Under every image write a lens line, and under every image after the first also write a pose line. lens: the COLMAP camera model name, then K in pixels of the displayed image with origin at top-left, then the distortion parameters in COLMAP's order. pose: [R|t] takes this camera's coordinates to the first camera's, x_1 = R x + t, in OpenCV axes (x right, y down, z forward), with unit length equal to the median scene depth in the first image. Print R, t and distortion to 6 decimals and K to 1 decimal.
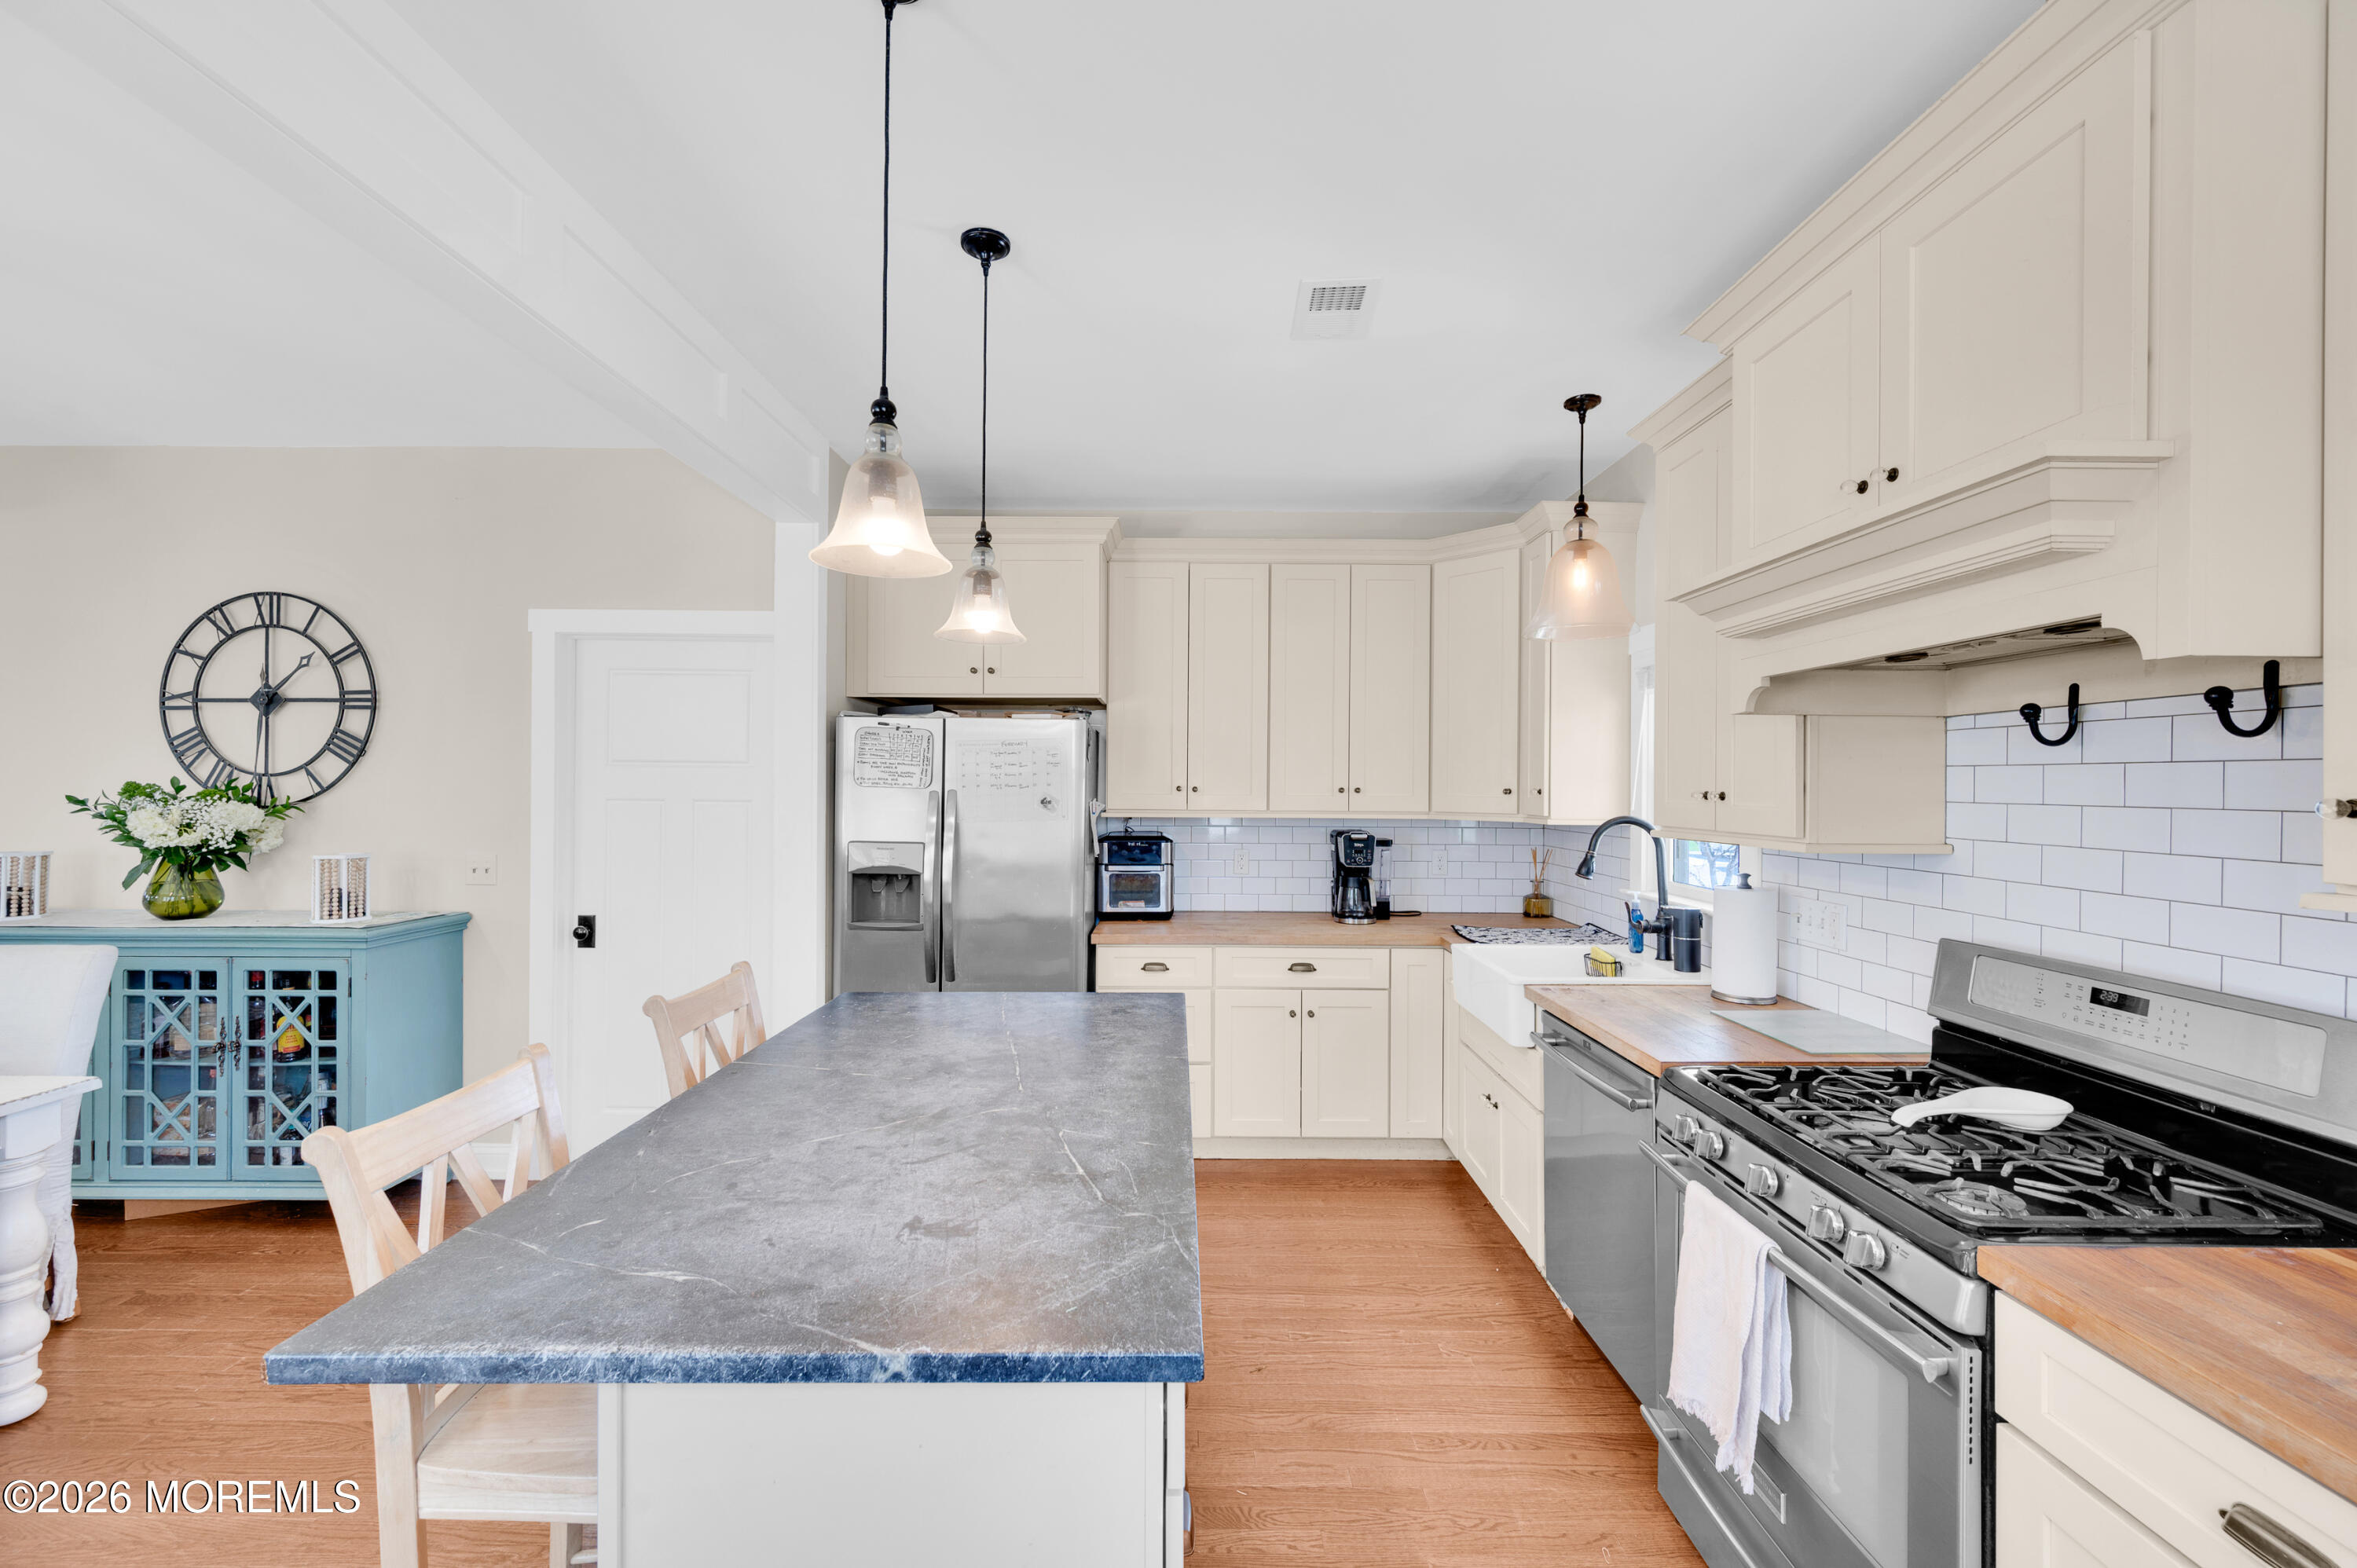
lens RADIAL K [[976.6, 0, 1178.5], [0, 976.6, 784.0], [0, 0, 1]] dist [0.002012, 0.000013]
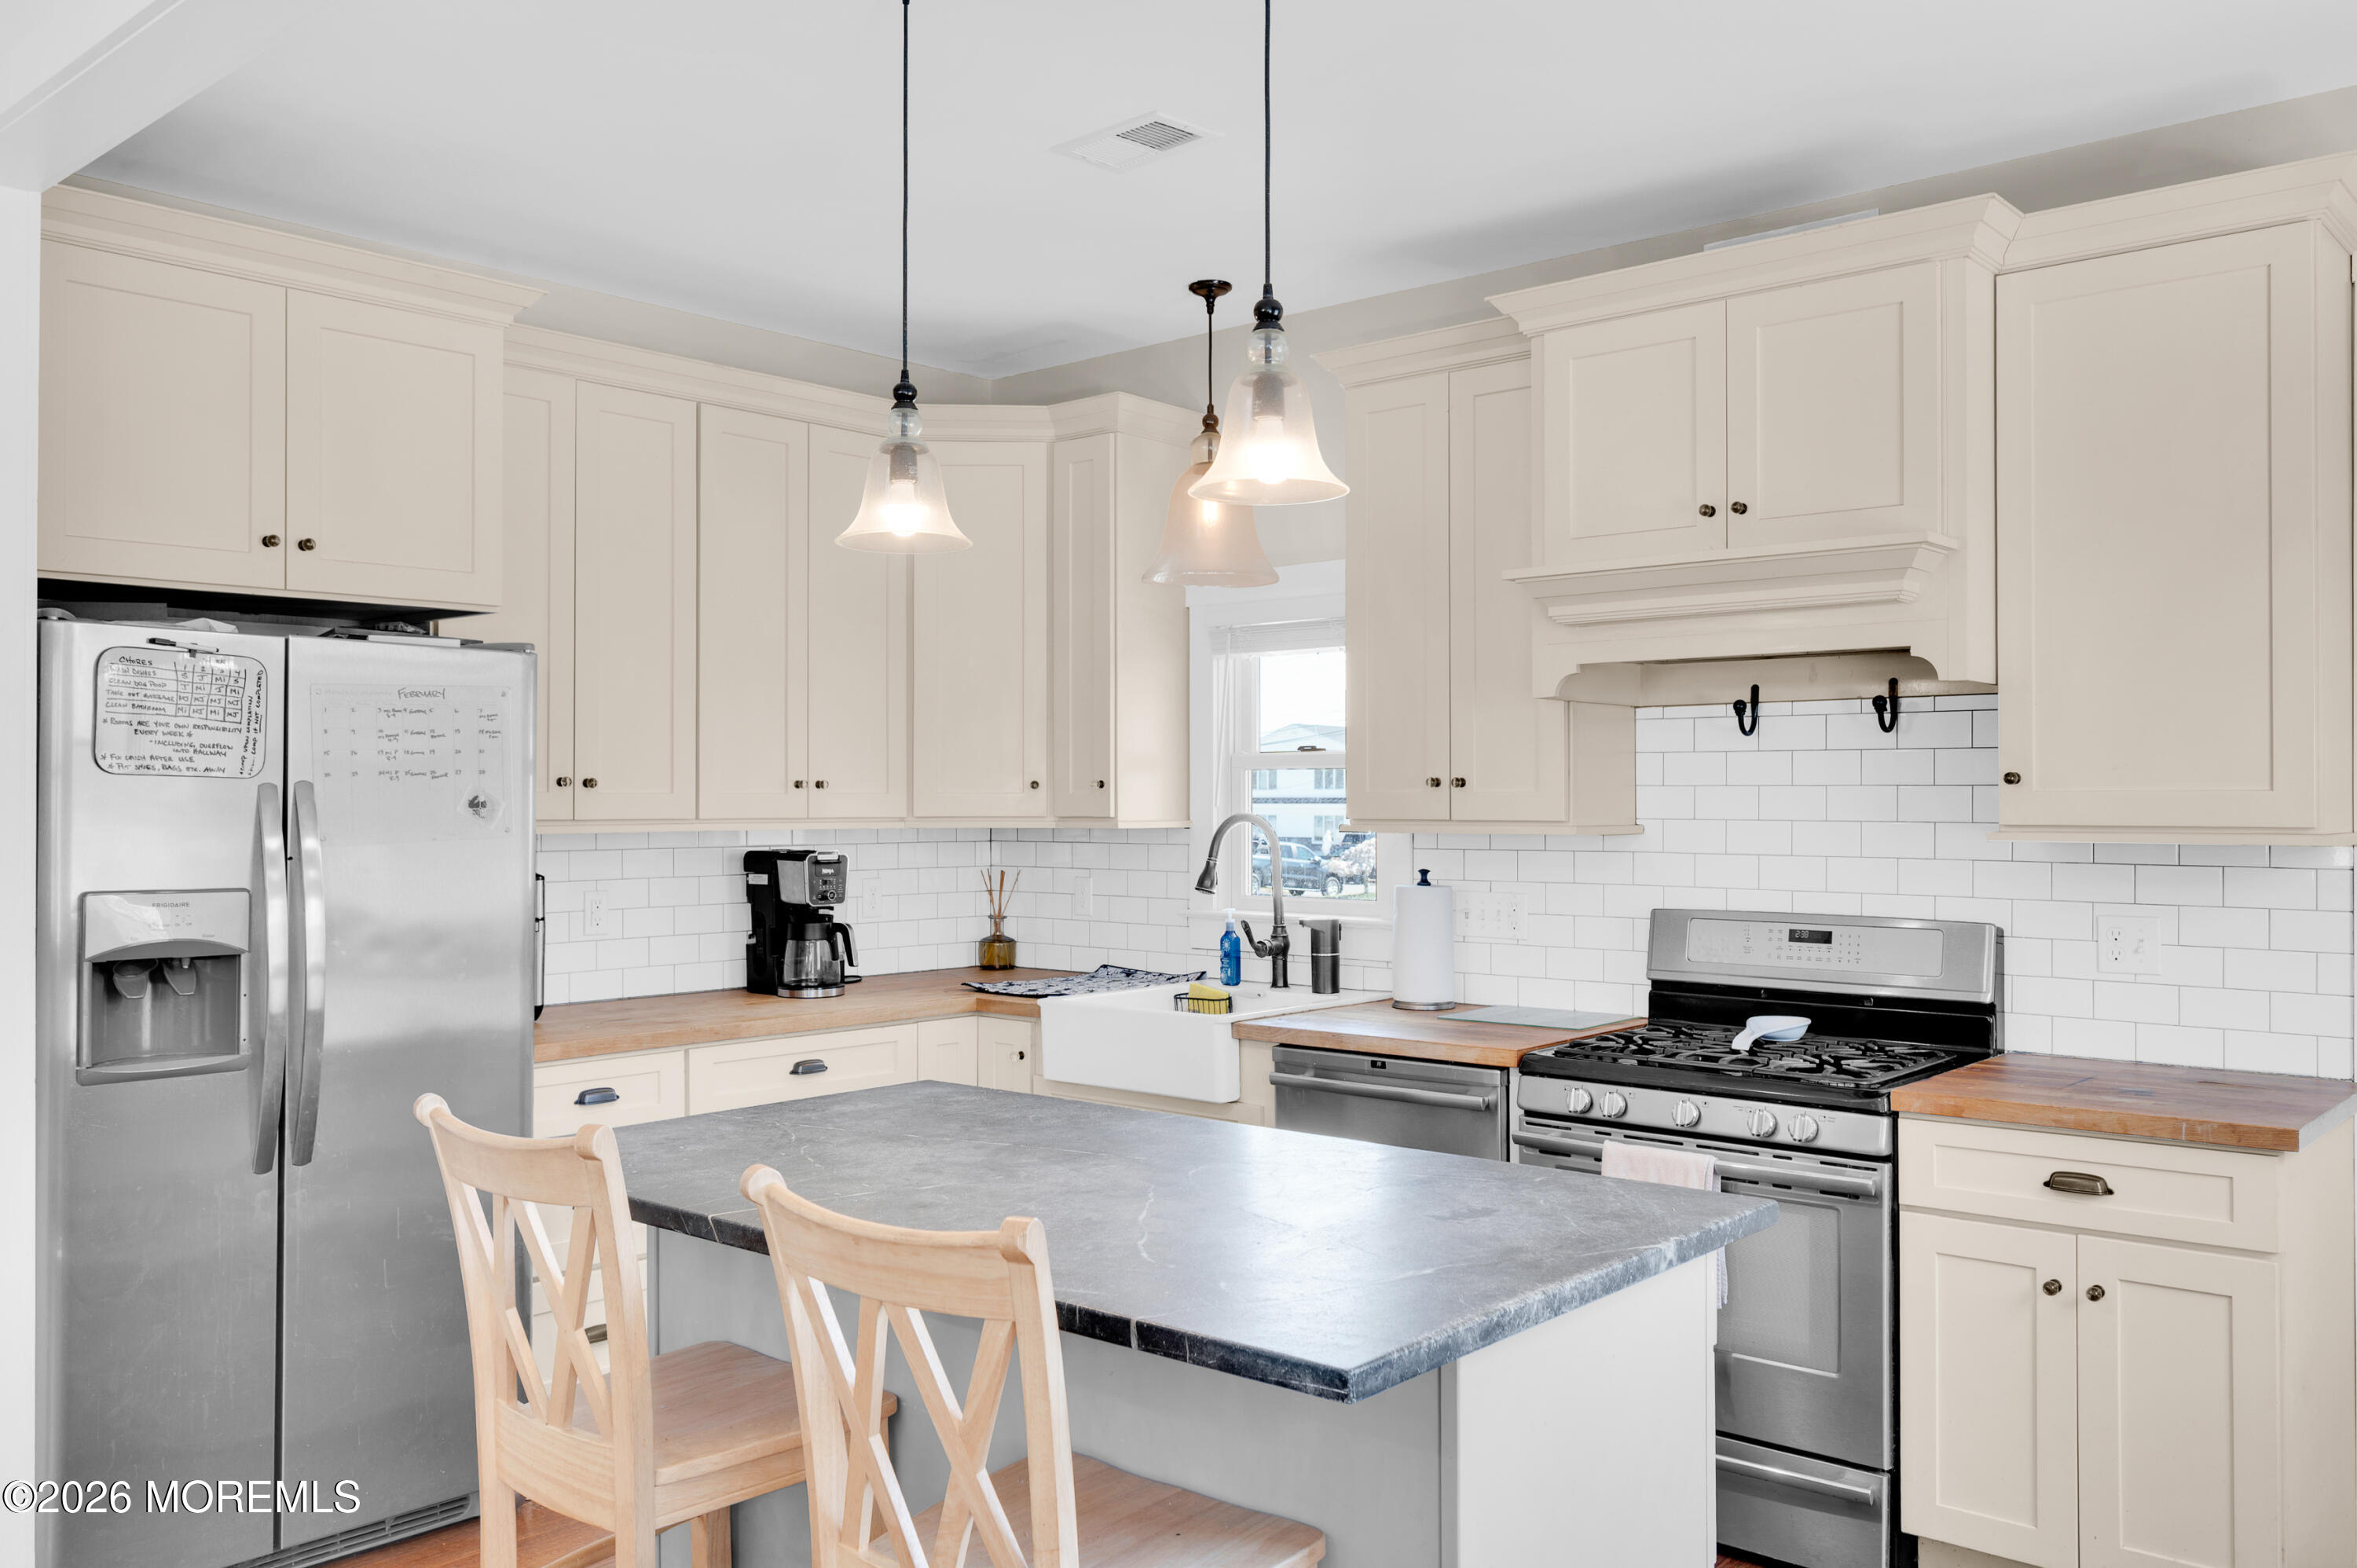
lens RADIAL K [[2166.2, 0, 1178.5], [0, 2166.2, 784.0], [0, 0, 1]] dist [-0.000581, -0.003519]
pose [[0.608309, 0.000277, 0.793700, -1.158026], [0.005082, 0.999978, -0.004244, 0.019674], [-0.793684, 0.006615, 0.608294, -0.044602]]
